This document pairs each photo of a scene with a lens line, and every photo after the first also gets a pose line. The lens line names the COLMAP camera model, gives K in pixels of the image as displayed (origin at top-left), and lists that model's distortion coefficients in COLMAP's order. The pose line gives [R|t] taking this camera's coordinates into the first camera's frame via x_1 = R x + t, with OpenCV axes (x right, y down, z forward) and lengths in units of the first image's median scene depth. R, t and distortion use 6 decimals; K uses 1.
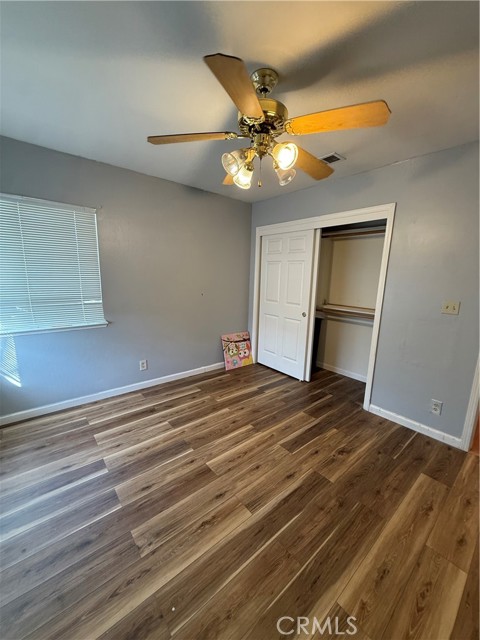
lens RADIAL K [[254.7, 0, 241.0], [0, 254.7, 318.9], [0, 0, 1]] dist [0.001966, -0.000051]
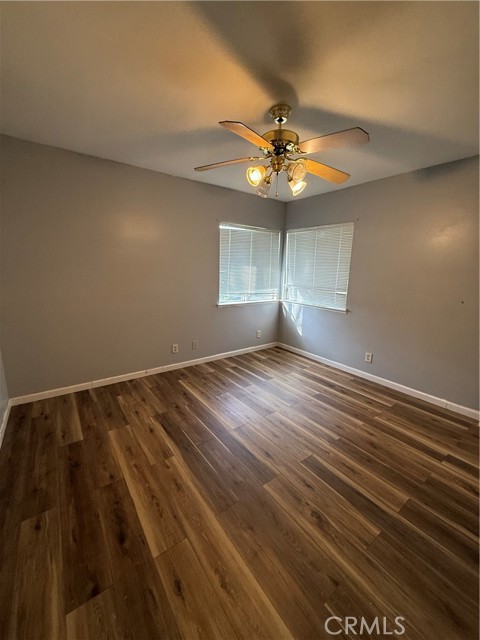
lens RADIAL K [[254.7, 0, 241.1], [0, 254.7, 320.6], [0, 0, 1]] dist [0.001966, -0.000051]
pose [[-0.062488, 0.175343, -0.982522, 0.800646], [-0.201514, 0.961954, 0.184489, -0.068585], [0.977490, 0.209520, -0.024776, 0.555119]]
